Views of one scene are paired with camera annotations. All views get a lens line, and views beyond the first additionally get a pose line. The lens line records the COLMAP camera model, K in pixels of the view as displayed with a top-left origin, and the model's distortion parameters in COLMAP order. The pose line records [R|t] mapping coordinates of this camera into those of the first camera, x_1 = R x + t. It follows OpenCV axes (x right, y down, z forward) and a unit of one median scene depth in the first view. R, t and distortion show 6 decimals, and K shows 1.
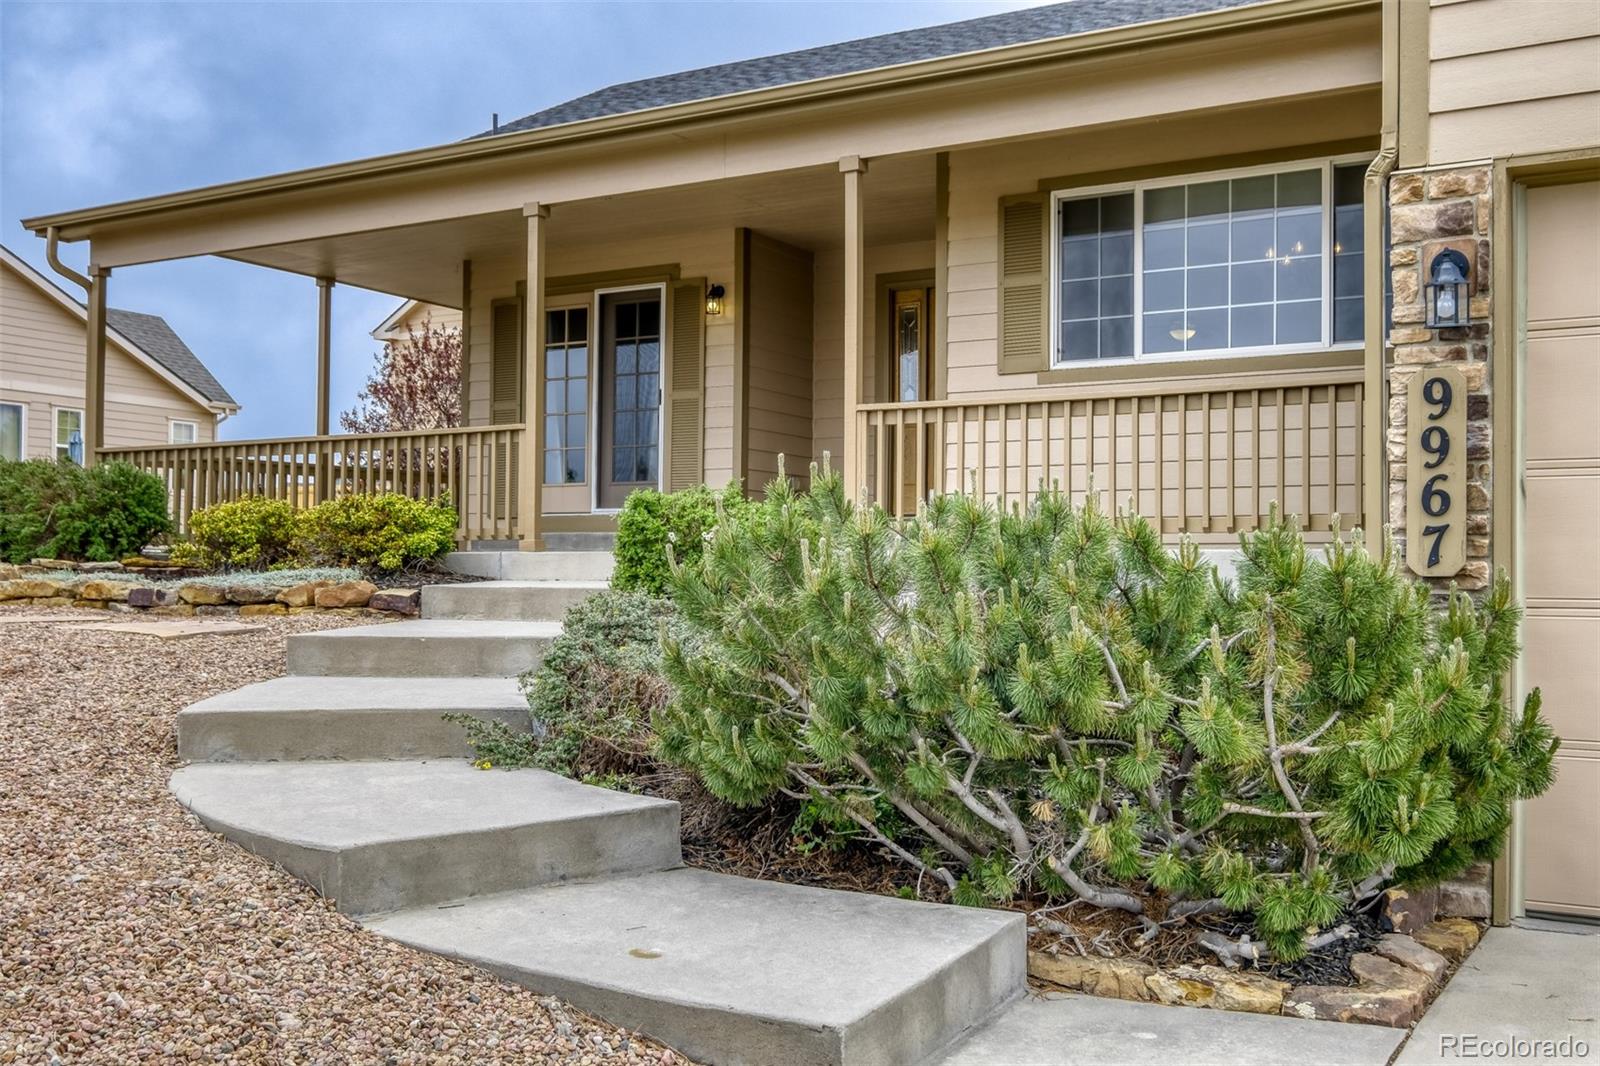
lens RADIAL K [[1718.9, 0, 800.0], [0, 1718.9, 533.0], [0, 0, 1]] dist [-0.002834, -0.001225]
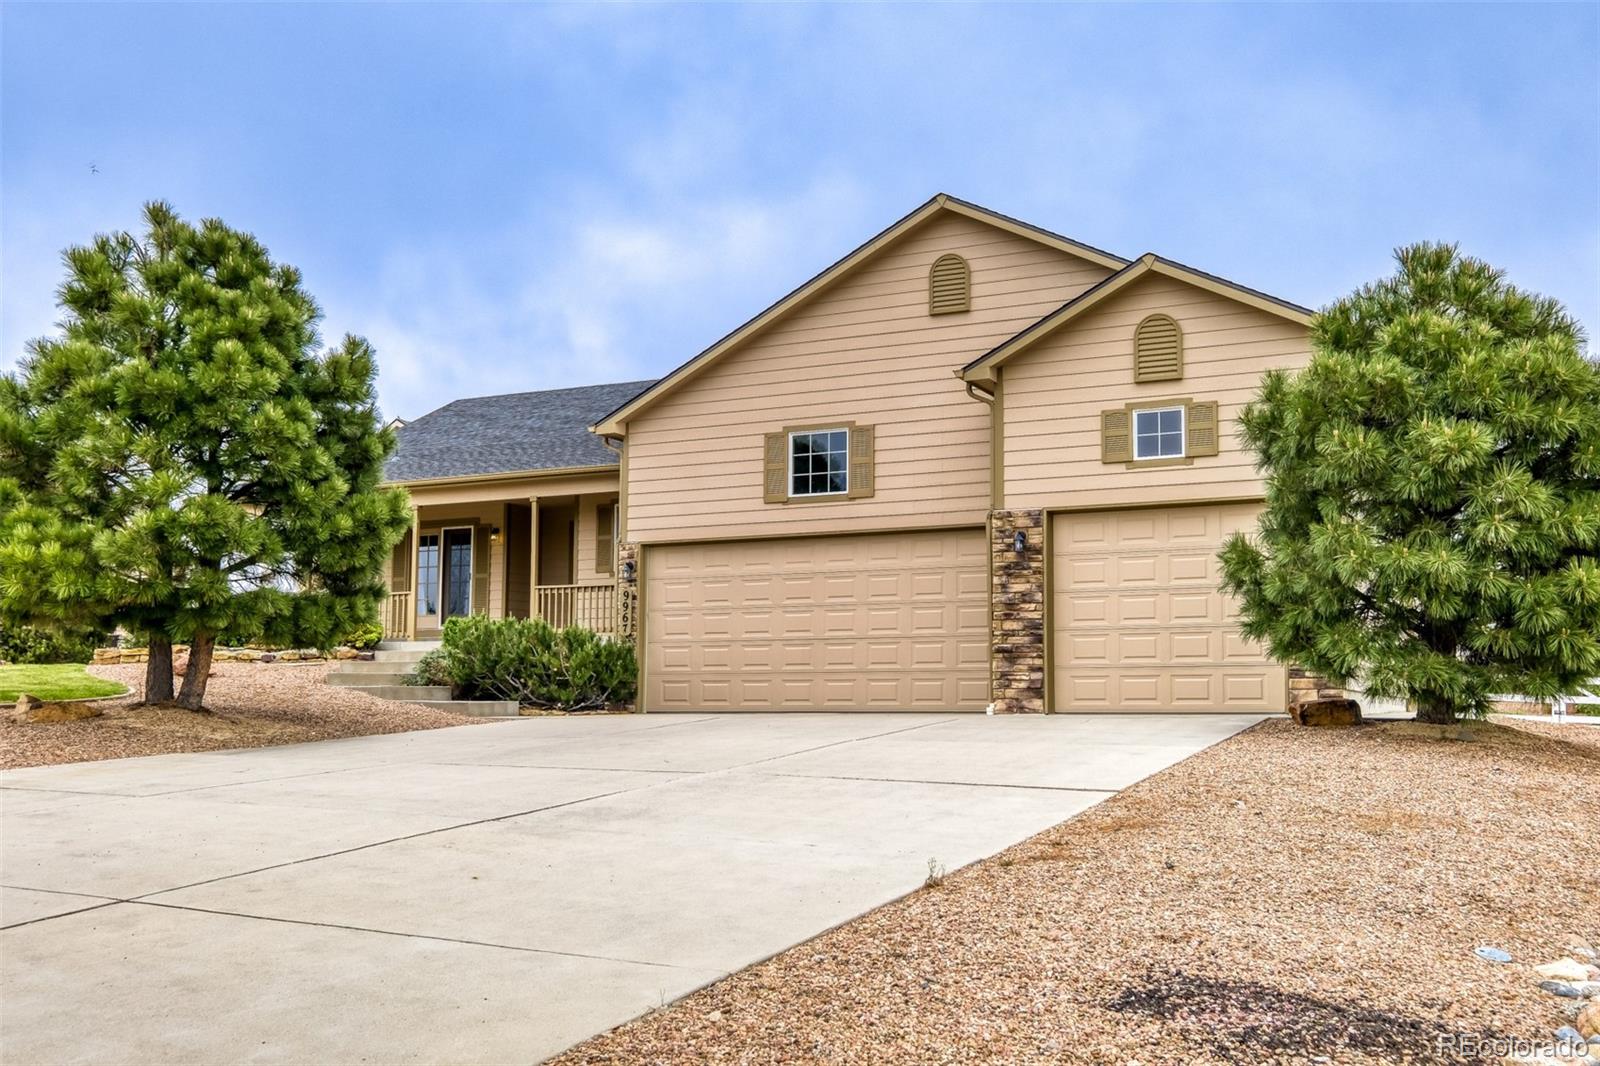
lens RADIAL K [[1631.2, 0, 800.0], [0, 1631.2, 533.0], [0, 0, 1]] dist [0.021659, 0.004824]
pose [[0.996172, 0.000975, 0.087405, 0.210311], [0.005826, 0.996973, -0.077524, 0.042149], [-0.087216, 0.077737, 0.993152, -1.514860]]
